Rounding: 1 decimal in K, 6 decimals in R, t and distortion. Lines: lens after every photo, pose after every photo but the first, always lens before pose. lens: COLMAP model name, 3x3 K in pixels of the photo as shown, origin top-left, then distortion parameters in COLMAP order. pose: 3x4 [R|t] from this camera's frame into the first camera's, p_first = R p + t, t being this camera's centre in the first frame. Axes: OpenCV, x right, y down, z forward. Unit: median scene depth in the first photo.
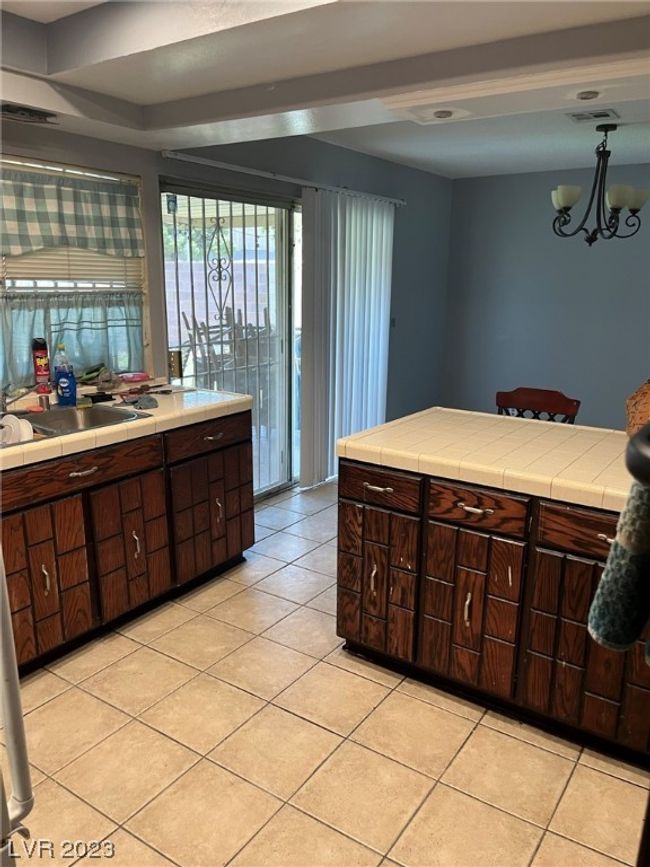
lens RADIAL K [[654.8, 0, 324.0], [0, 654.8, 434.7], [0, 0, 1]] dist [0.006612, -0.000179]
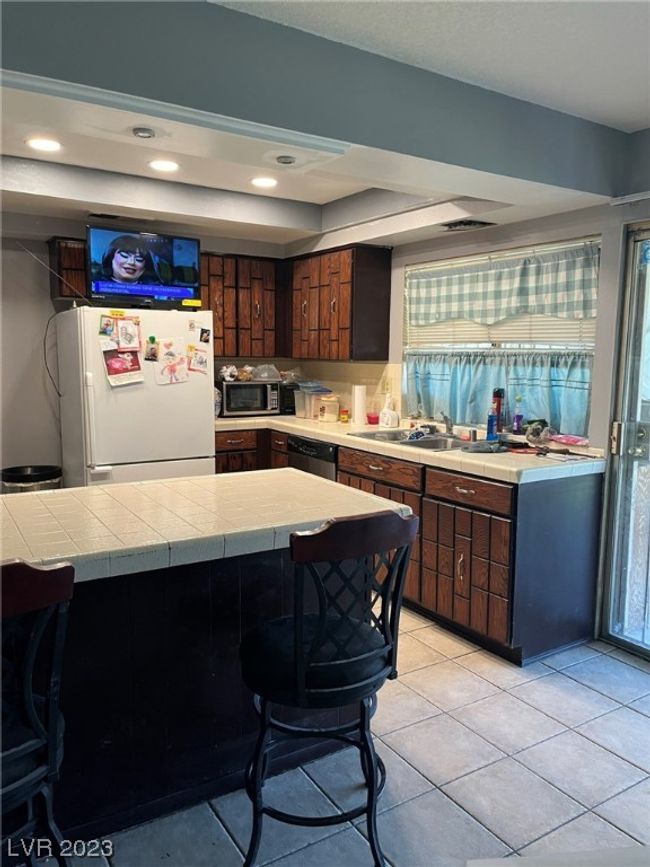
lens RADIAL K [[654.8, 0, 323.4], [0, 654.8, 433.2], [0, 0, 1]] dist [0.006612, -0.000179]
pose [[-0.406084, 0.104378, -0.907855, 0.801400], [-0.220851, 0.952797, 0.208332, -0.236465], [0.886747, 0.285101, -0.363863, 1.109952]]
